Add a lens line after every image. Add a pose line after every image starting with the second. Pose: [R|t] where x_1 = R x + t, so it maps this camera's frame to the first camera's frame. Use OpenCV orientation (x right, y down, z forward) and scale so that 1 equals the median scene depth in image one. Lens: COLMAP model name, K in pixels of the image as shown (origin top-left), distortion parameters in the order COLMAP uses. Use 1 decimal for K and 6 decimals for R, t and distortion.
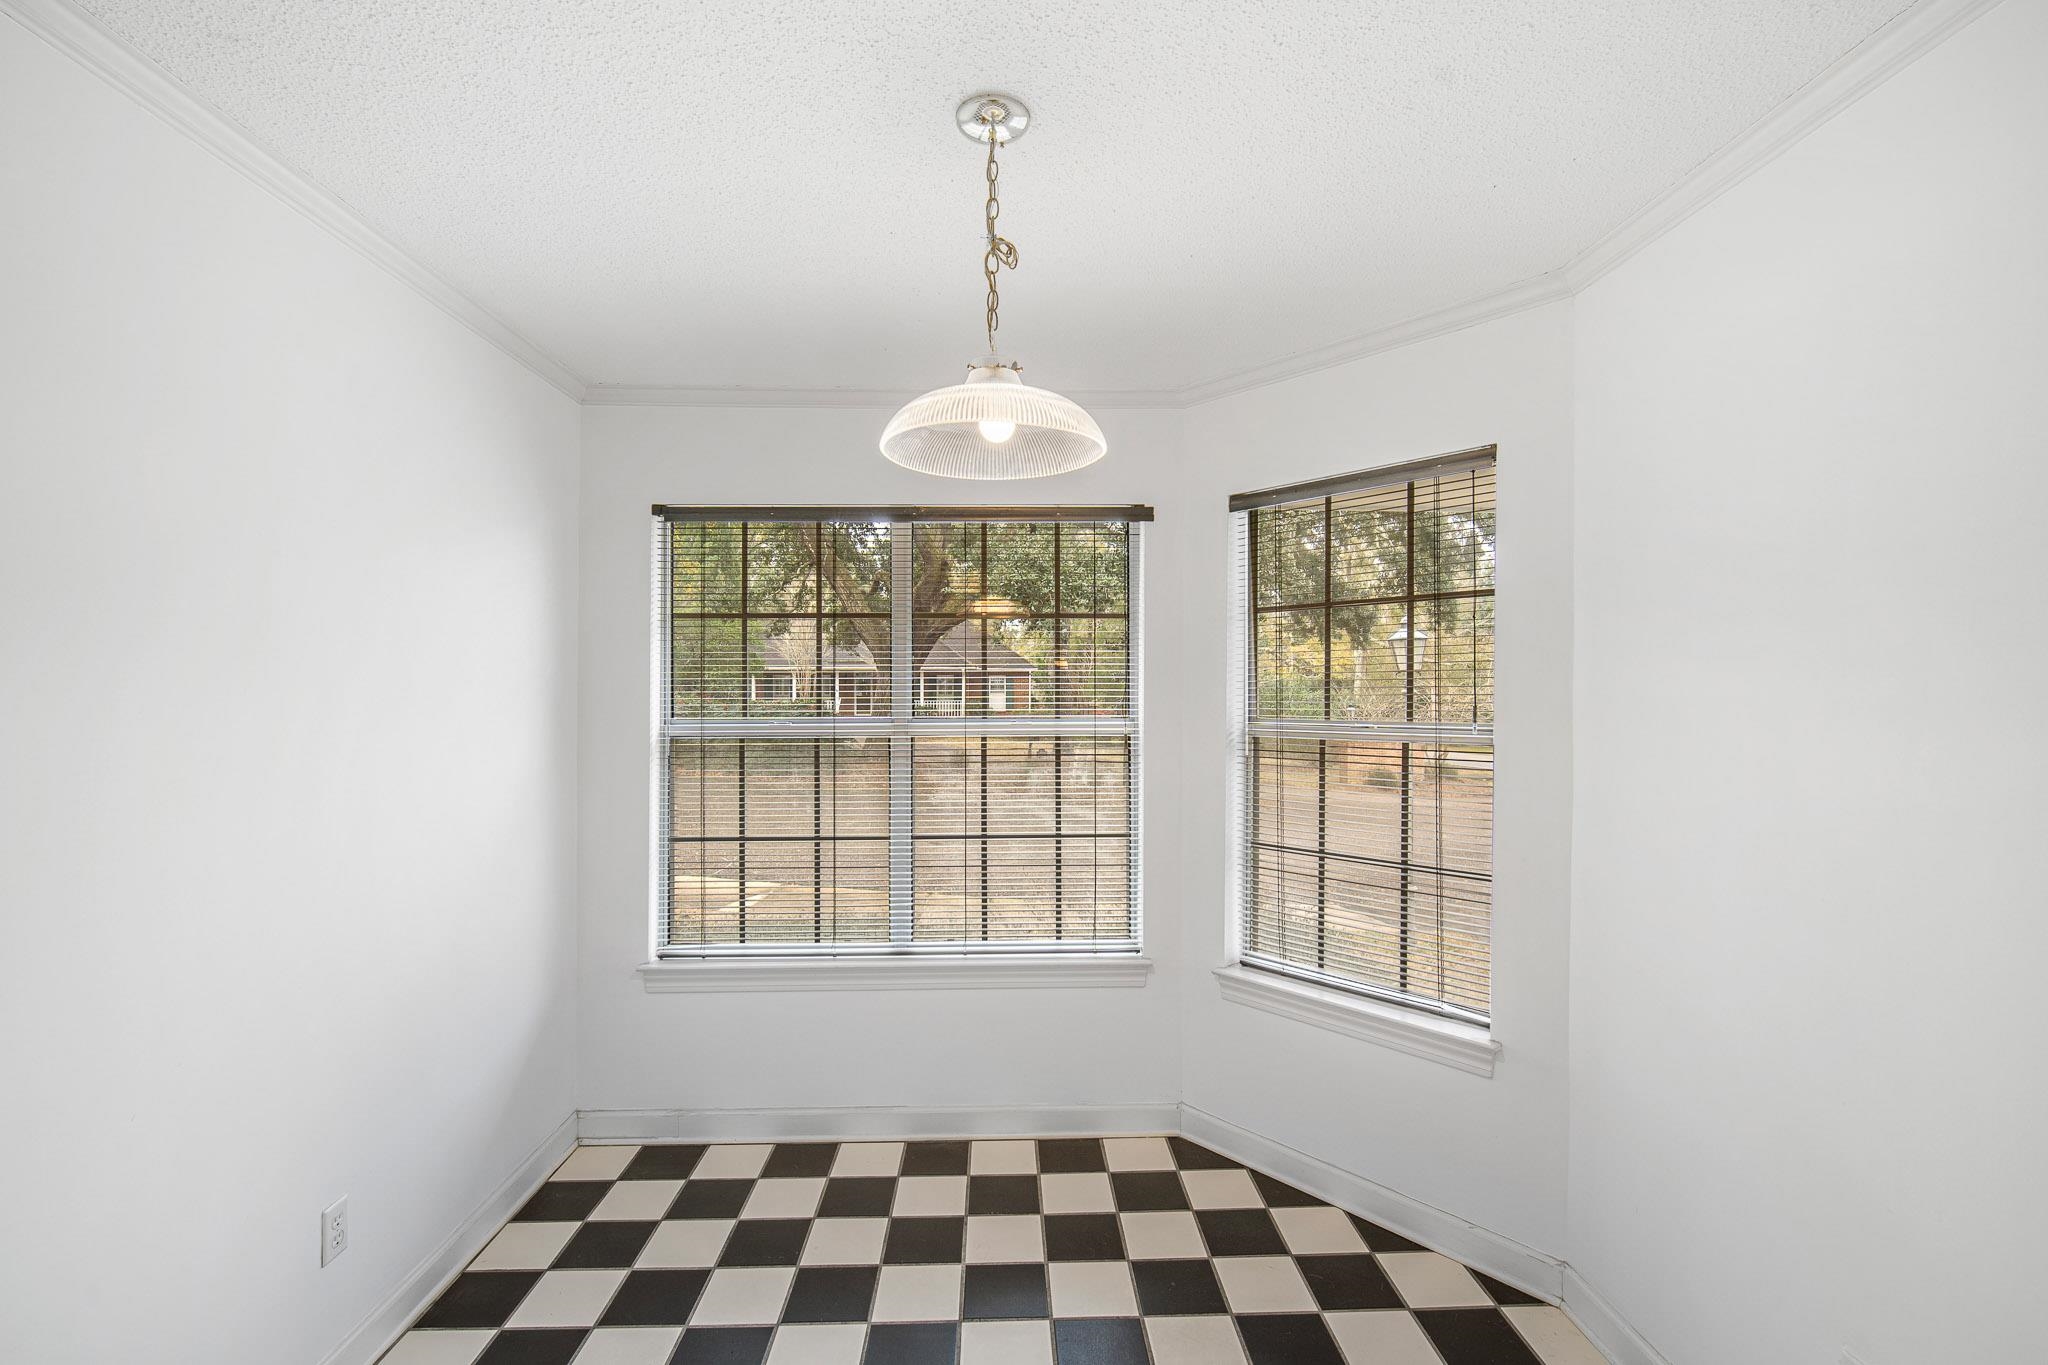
lens RADIAL K [[910.0, 0, 1018.6], [0, 910.0, 684.9], [0, 0, 1]] dist [0.000054, 0.001157]
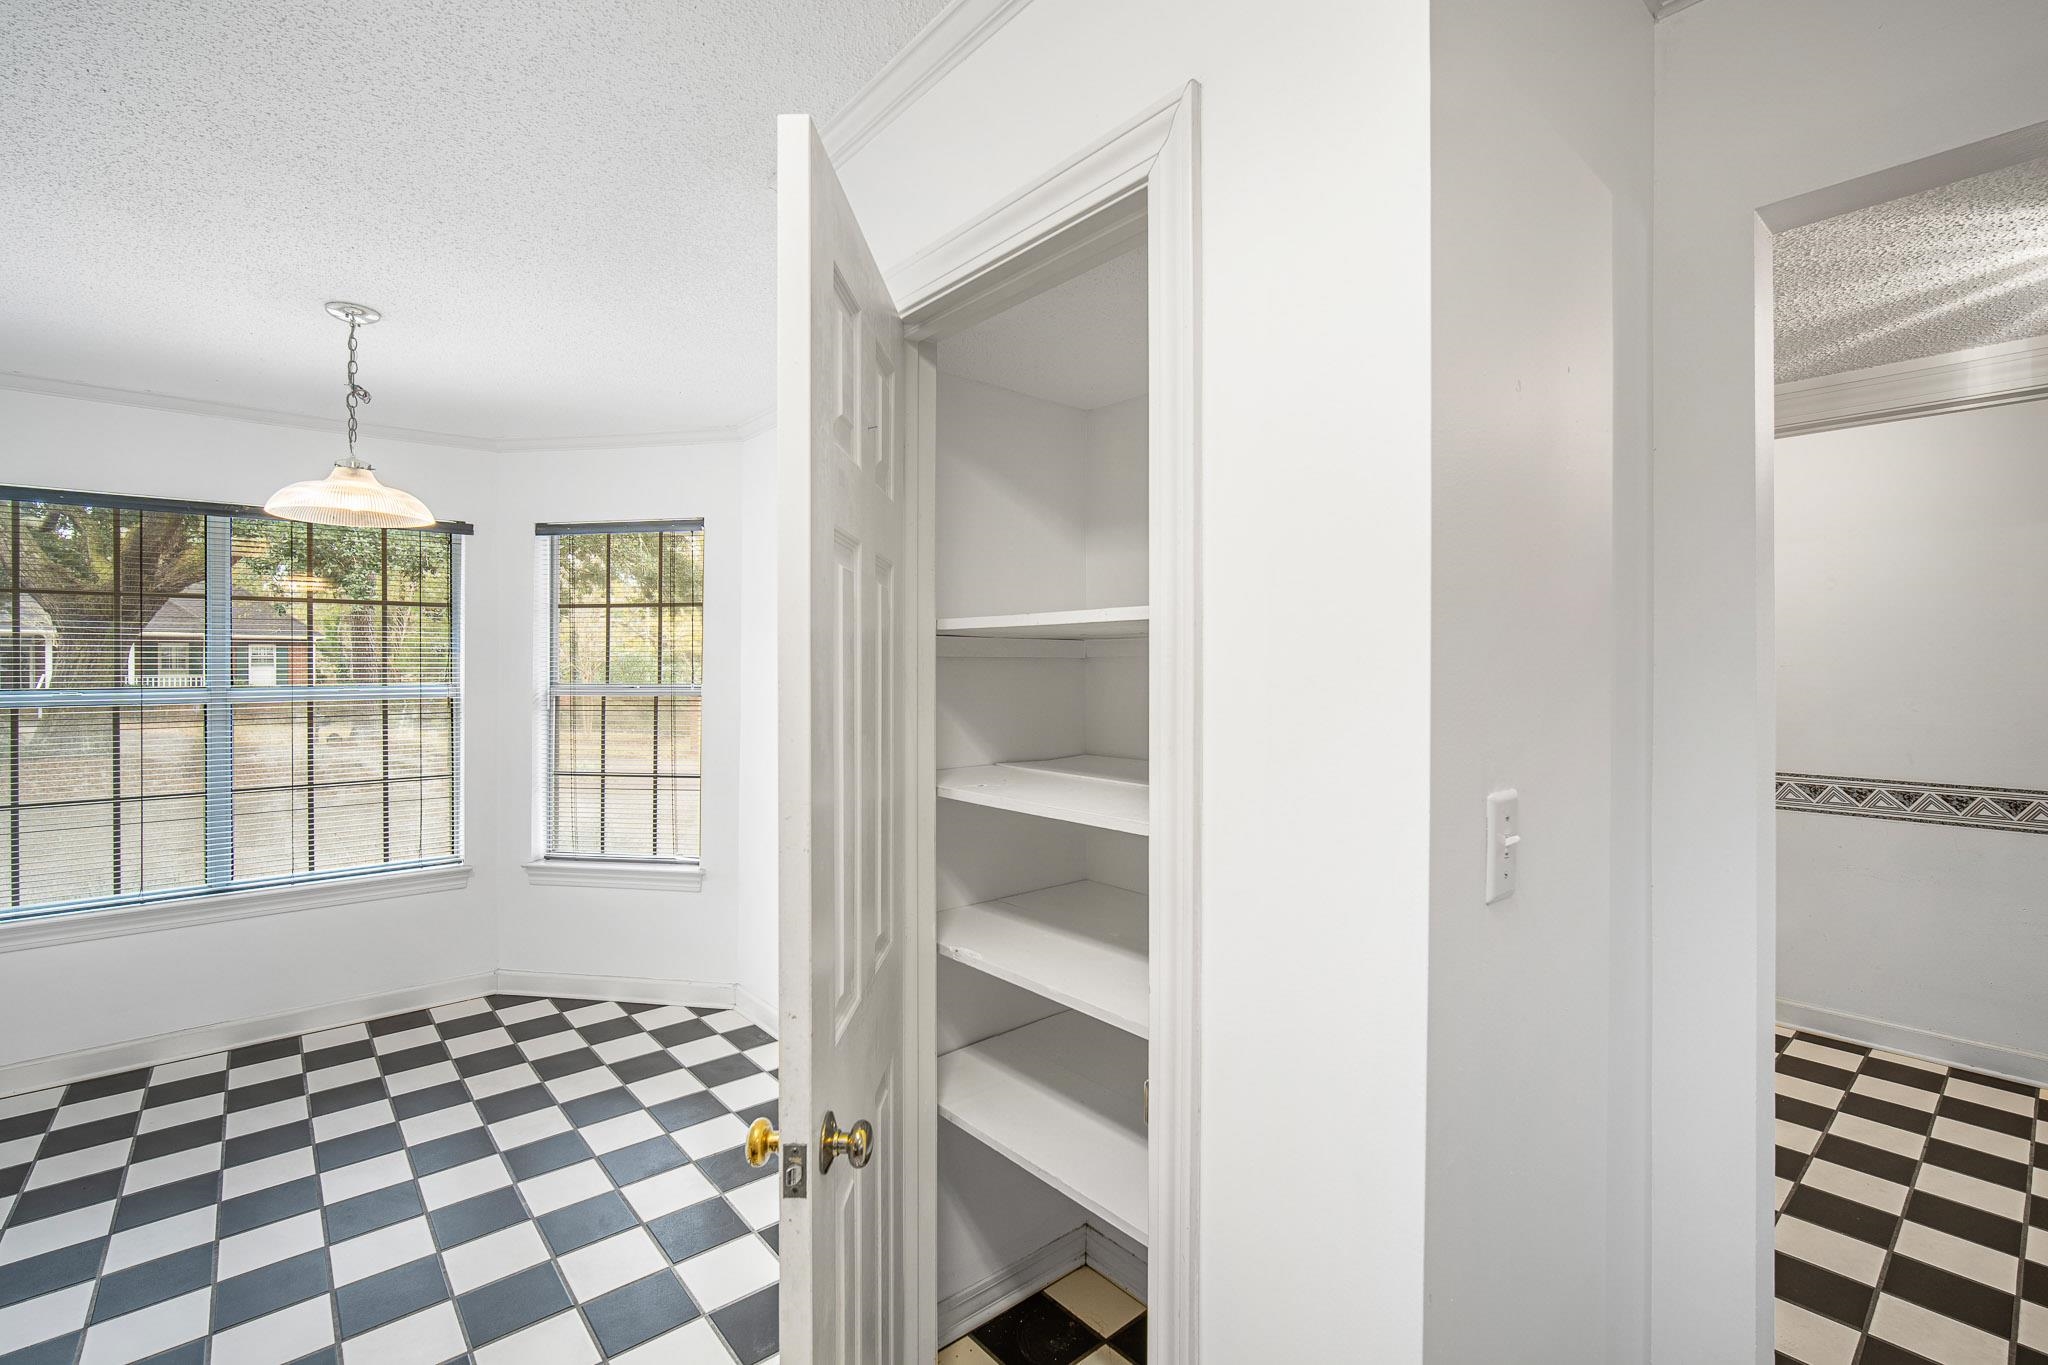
lens RADIAL K [[910.0, 0, 1006.3], [0, 910.0, 669.6], [0, 0, 1]] dist [0.000054, 0.001157]
pose [[0.787234, -0.001827, 0.616652, -0.060507], [-0.005610, 0.999933, 0.010123, -0.002241], [-0.616629, -0.011429, 0.787171, -0.541391]]
